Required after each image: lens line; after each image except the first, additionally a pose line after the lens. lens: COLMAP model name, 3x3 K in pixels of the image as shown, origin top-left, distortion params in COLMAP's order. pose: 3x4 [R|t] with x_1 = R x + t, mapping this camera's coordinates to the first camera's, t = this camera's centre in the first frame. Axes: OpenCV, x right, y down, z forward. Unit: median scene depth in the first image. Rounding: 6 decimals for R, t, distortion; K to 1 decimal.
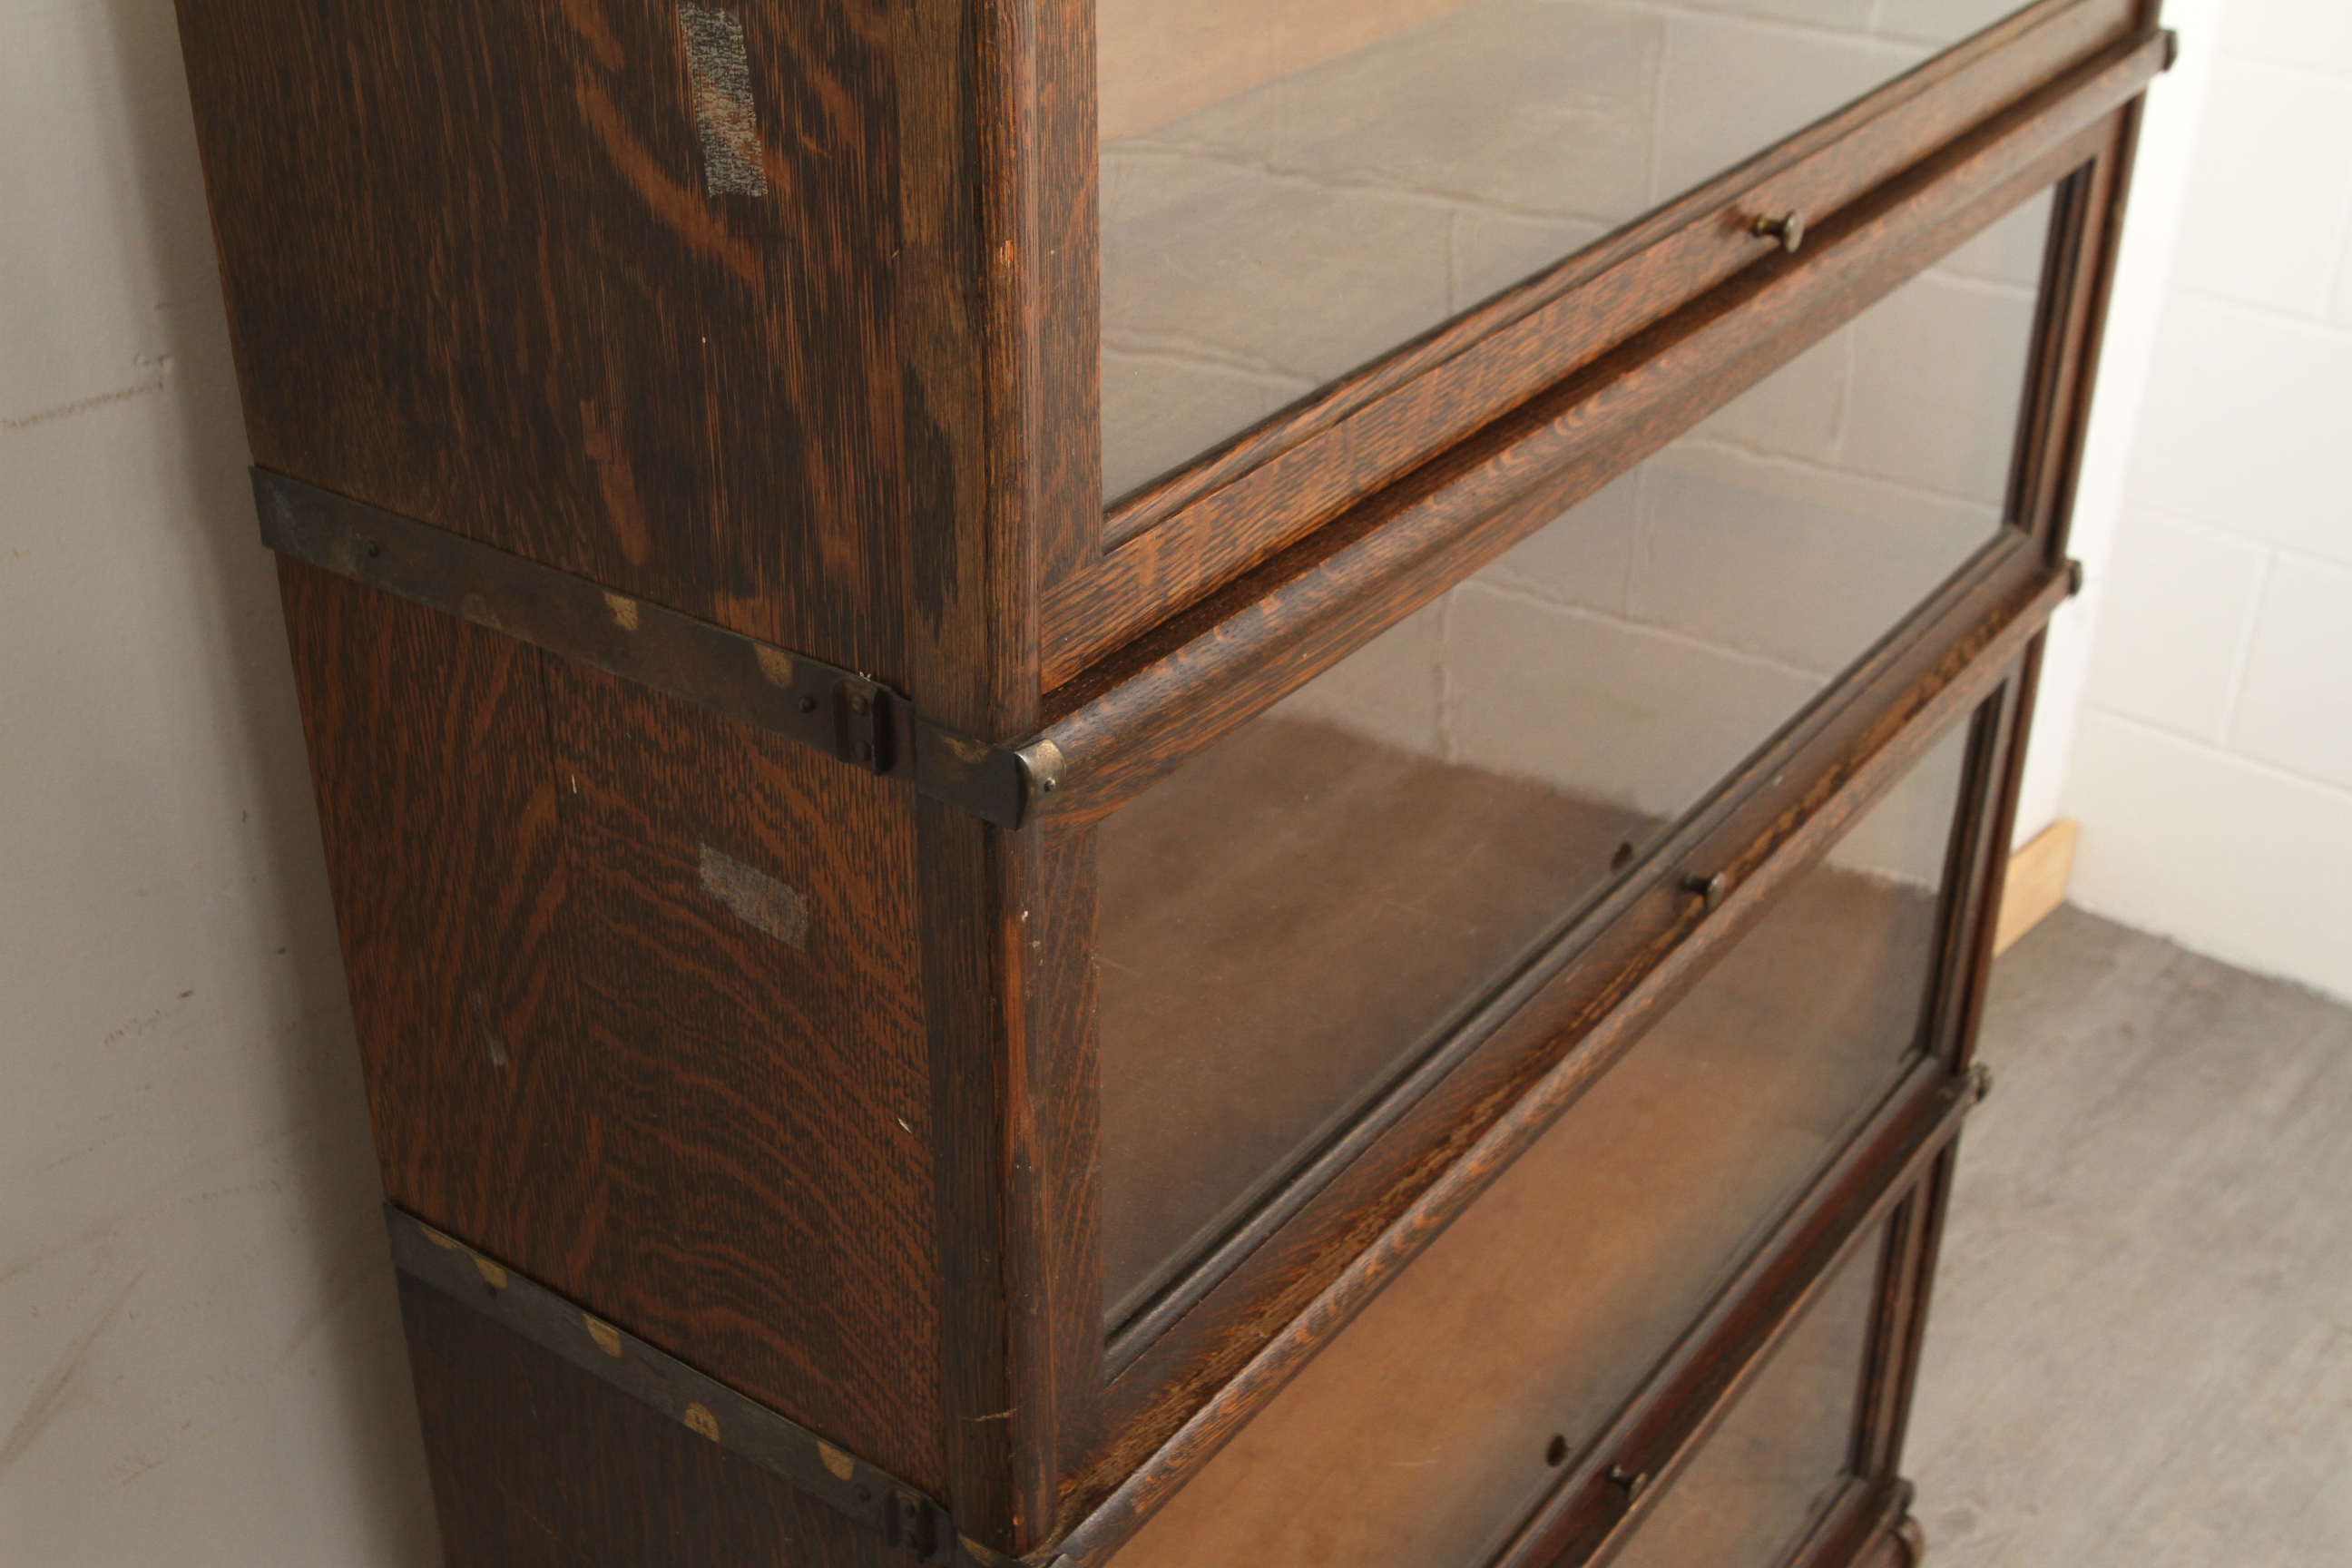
lens RADIAL K [[2735.0, 0, 1175.6], [0, 2735.0, 803.4], [0, 0, 1]] dist [-0.041388, 0.000000]
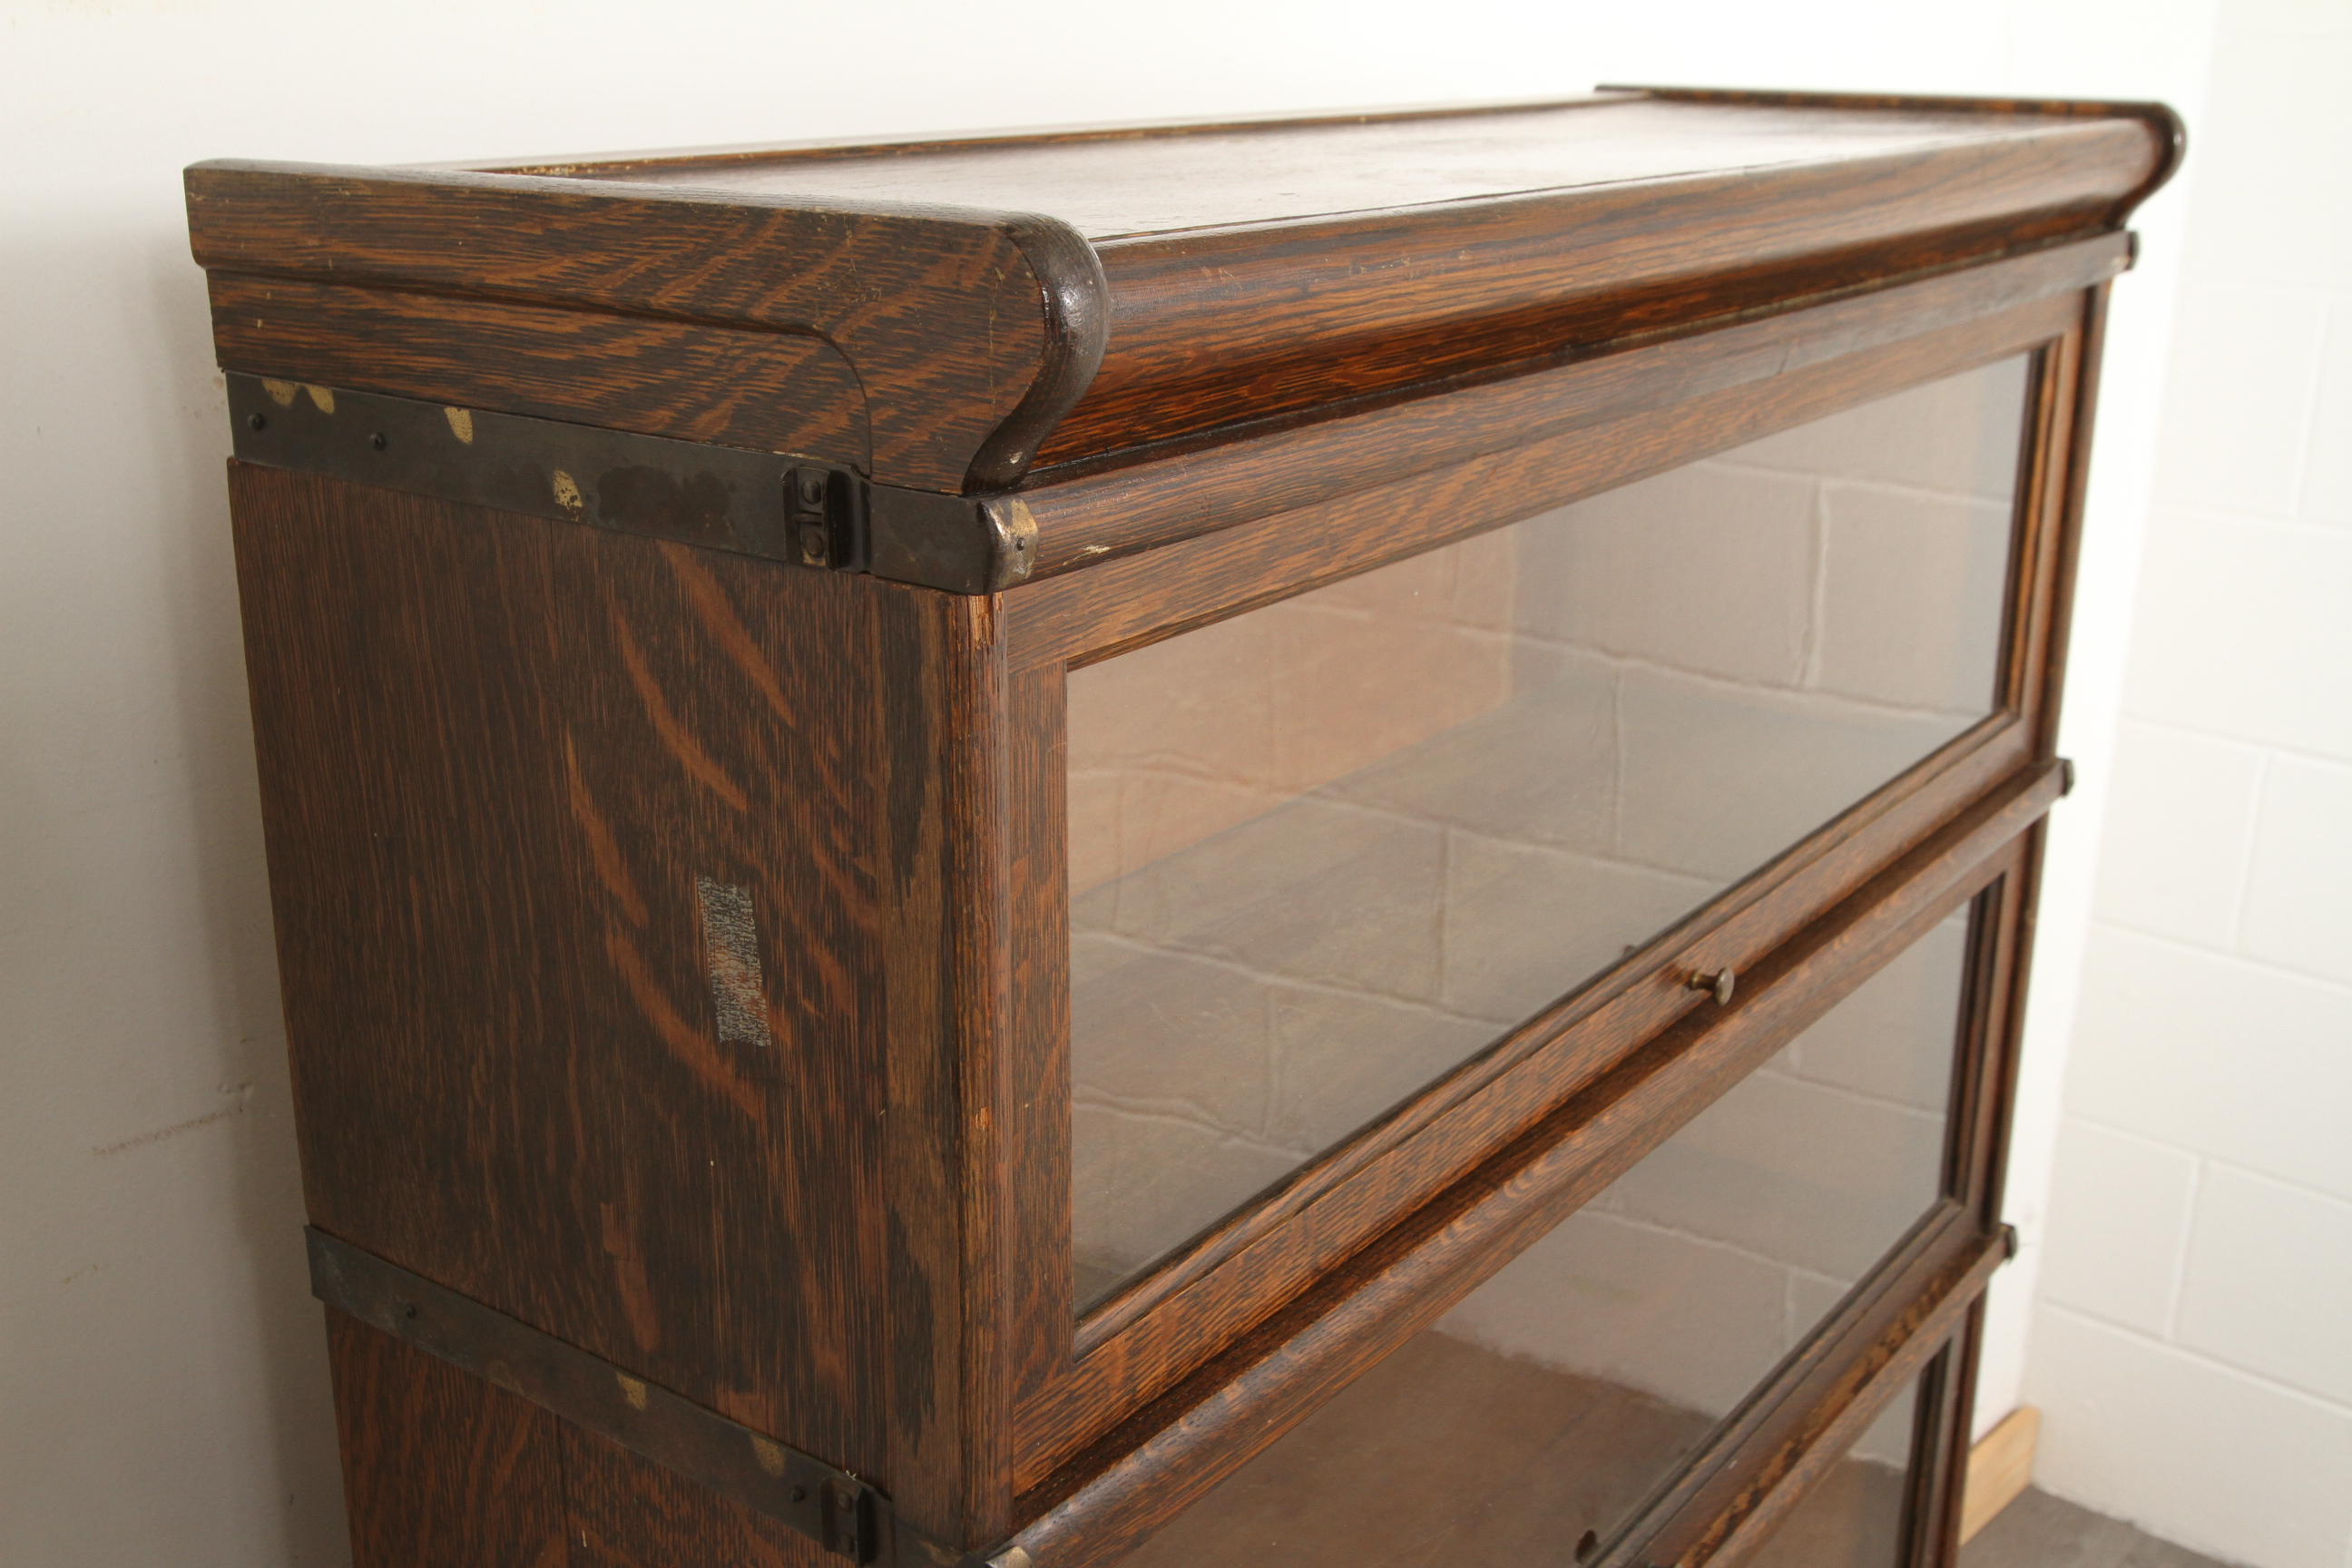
lens RADIAL K [[2518.5, 0, 1178.6], [0, 2518.5, 786.1], [0, 0, 1]] dist [-0.063234, 0.000000]
pose [[0.999913, 0.005633, -0.011938, 0.020393], [-0.007985, 0.978268, -0.207193, -0.087756], [0.010512, 0.207270, 0.978227, -0.012326]]
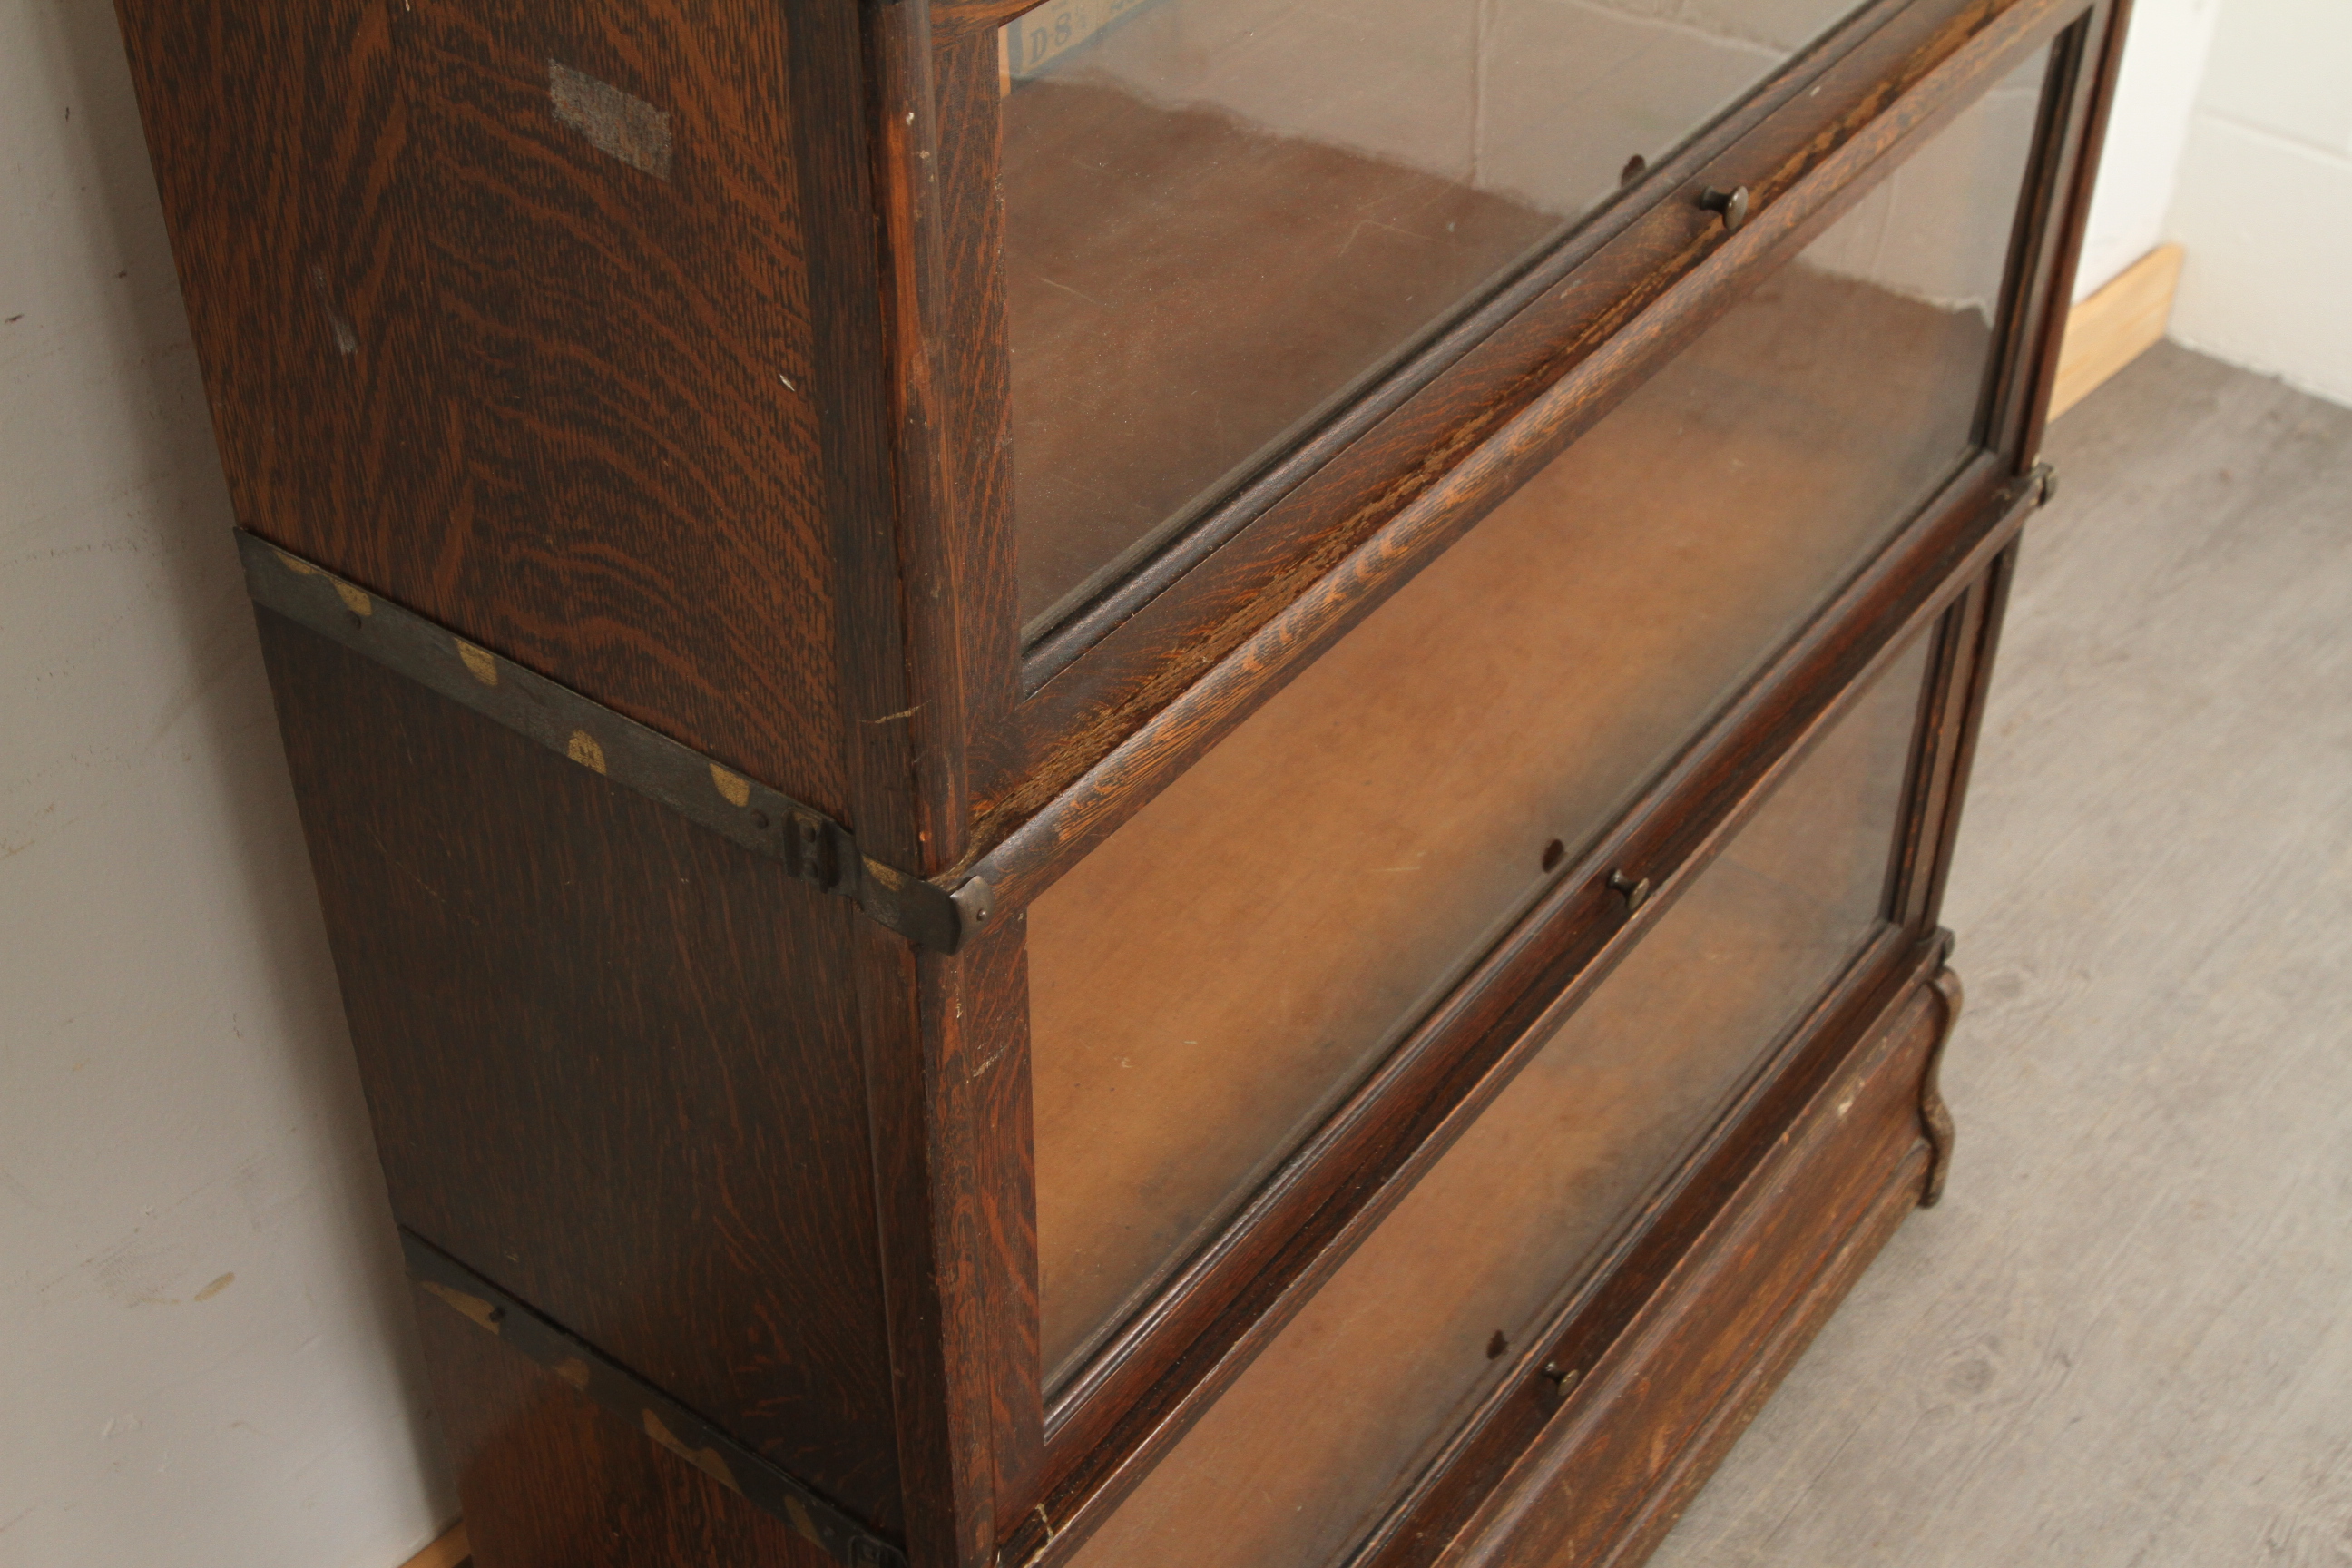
lens RADIAL K [[2992.4, 0, 1180.9], [0, 2992.4, 821.1], [0, 0, 1]] dist [-0.029836, 0.000000]
pose [[0.999978, 0.003577, -0.005566, 0.030923], [-0.002565, 0.985054, 0.172227, 0.080407], [0.006099, -0.172209, 0.985042, 0.016779]]
